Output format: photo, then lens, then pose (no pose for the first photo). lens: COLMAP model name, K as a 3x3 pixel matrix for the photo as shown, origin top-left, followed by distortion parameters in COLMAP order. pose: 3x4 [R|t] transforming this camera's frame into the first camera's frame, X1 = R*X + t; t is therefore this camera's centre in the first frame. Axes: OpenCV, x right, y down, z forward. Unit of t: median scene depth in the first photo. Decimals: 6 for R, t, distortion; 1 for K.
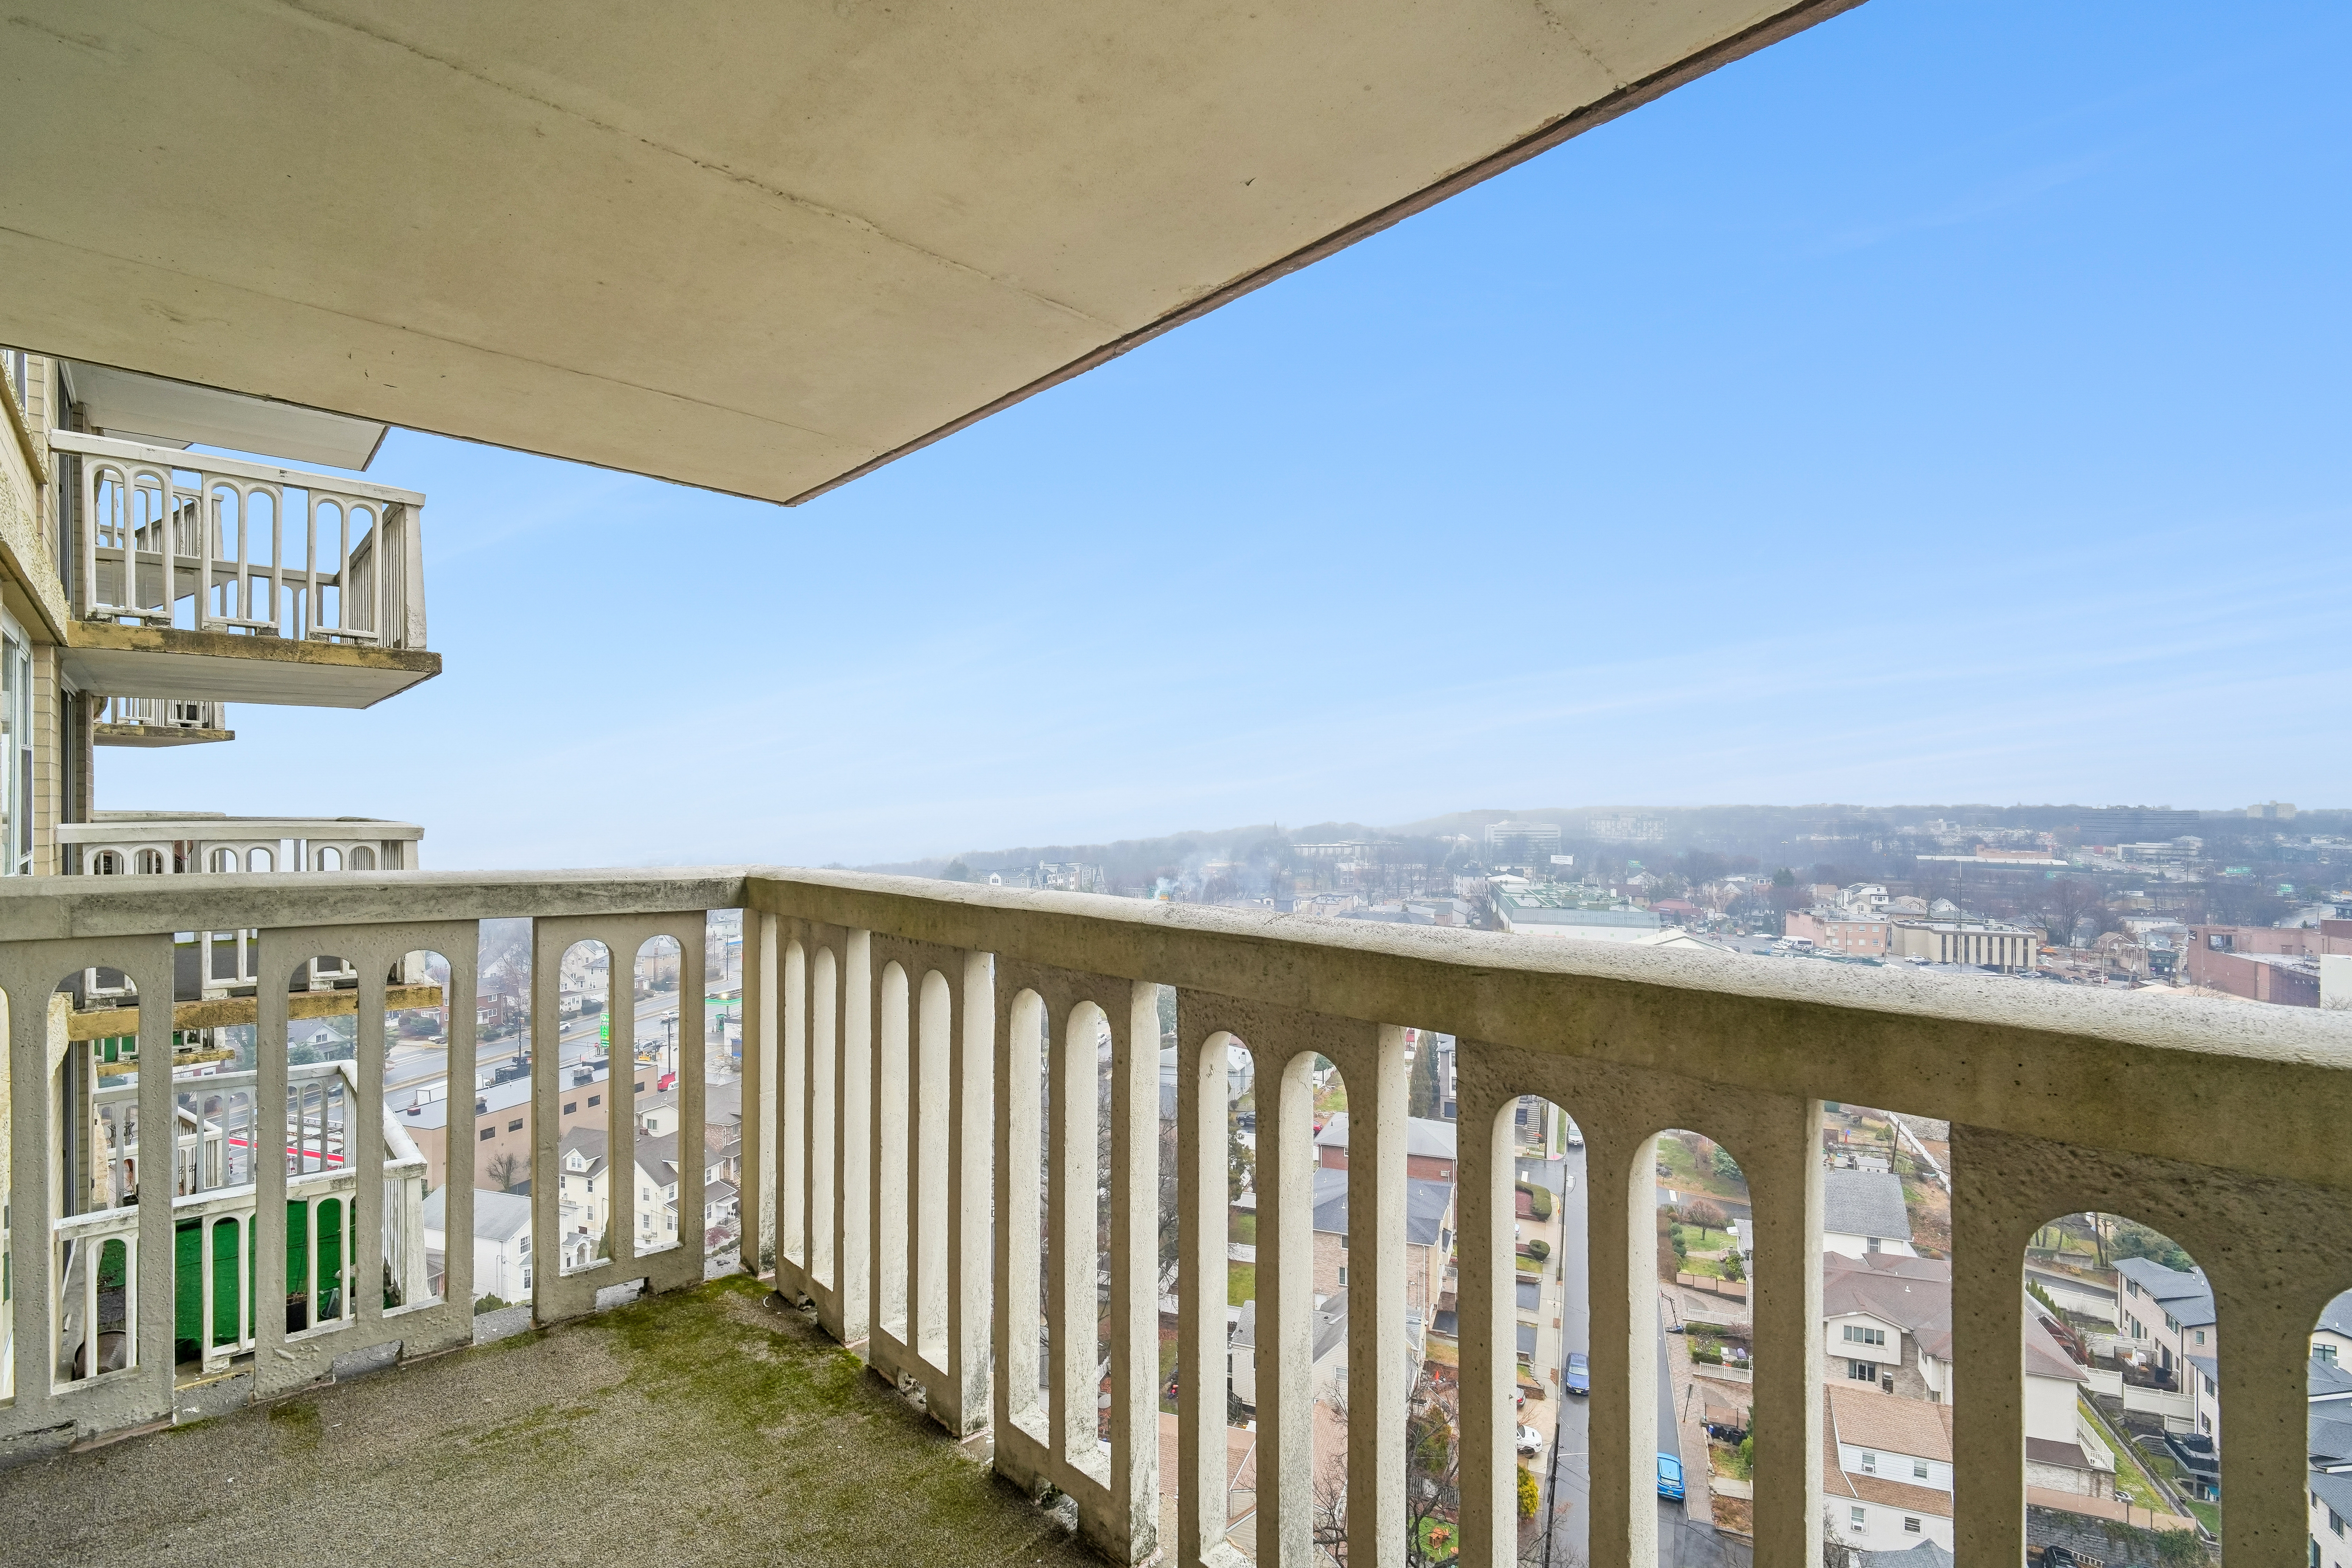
lens RADIAL K [[1087.6, 0, 1192.1], [0, 1087.6, 792.9], [0, 0, 1]] dist [-0.022601, 0.003229]
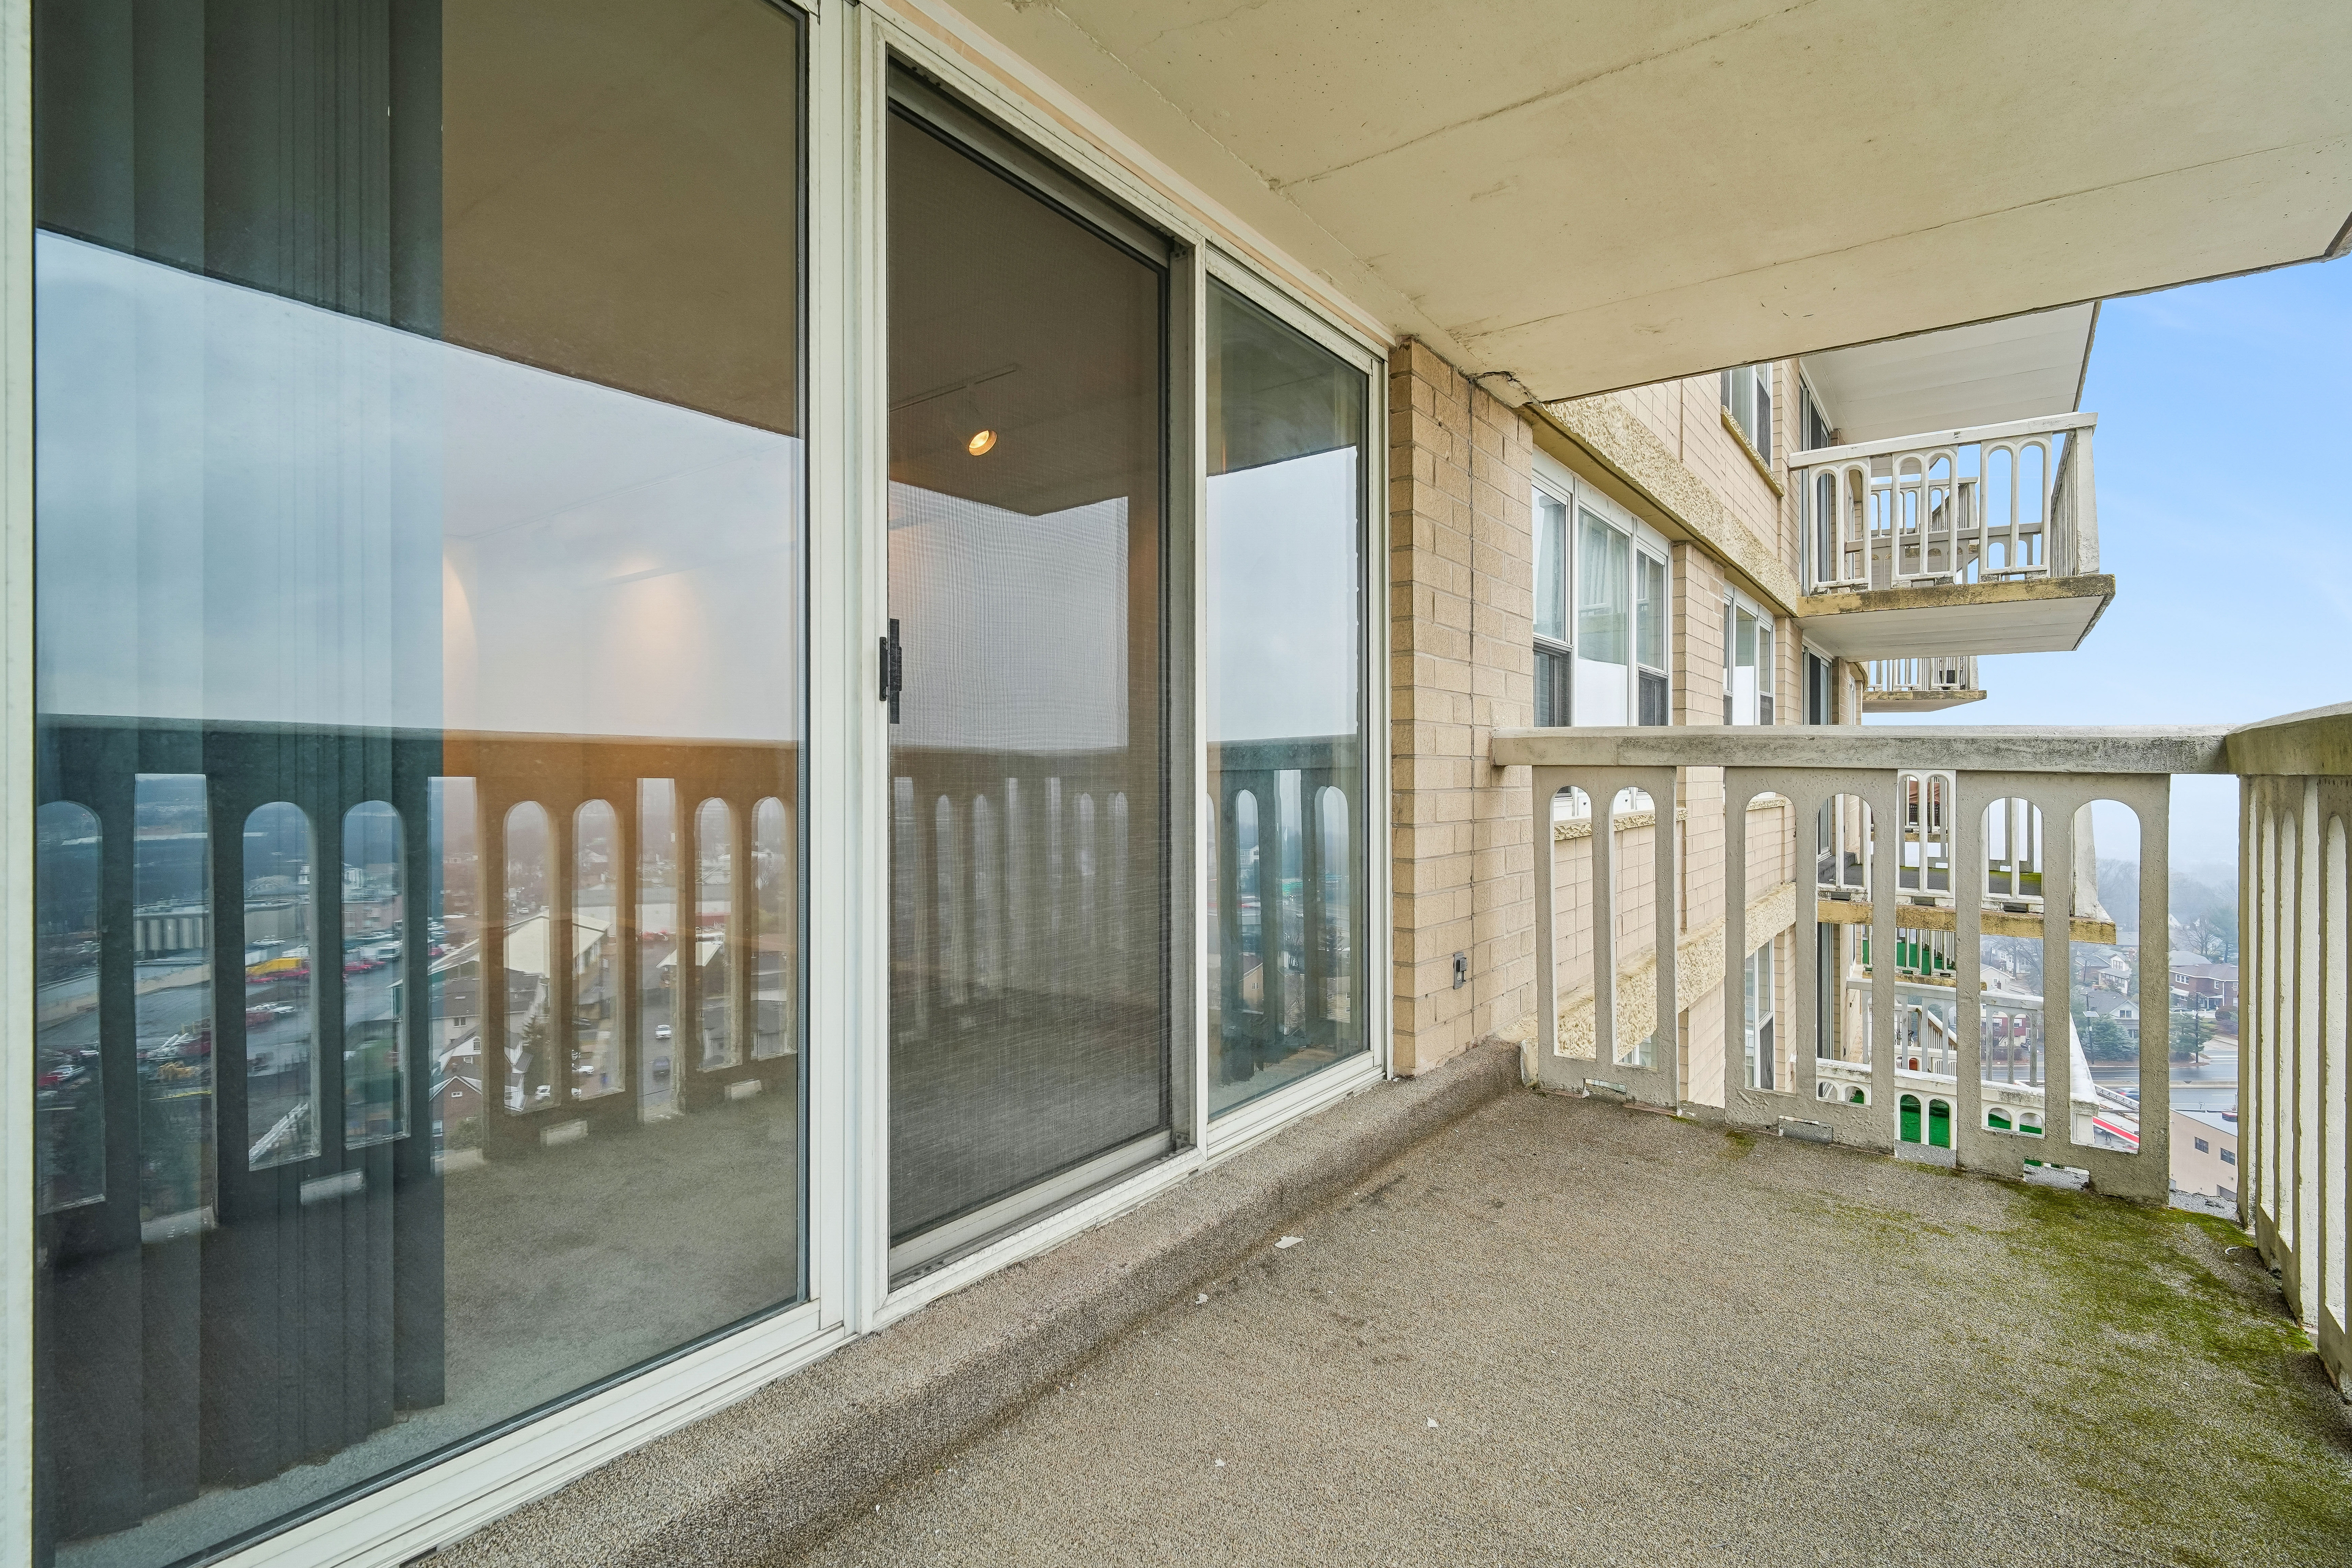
lens RADIAL K [[1087.6, 0, 1195.4], [0, 1087.6, 779.5], [0, 0, 1]] dist [-0.022601, 0.003229]
pose [[0.182974, 0.002730, -0.983114, 0.252869], [0.017719, 0.999825, 0.006074, 0.096517], [0.982958, -0.018531, 0.182893, 0.088630]]
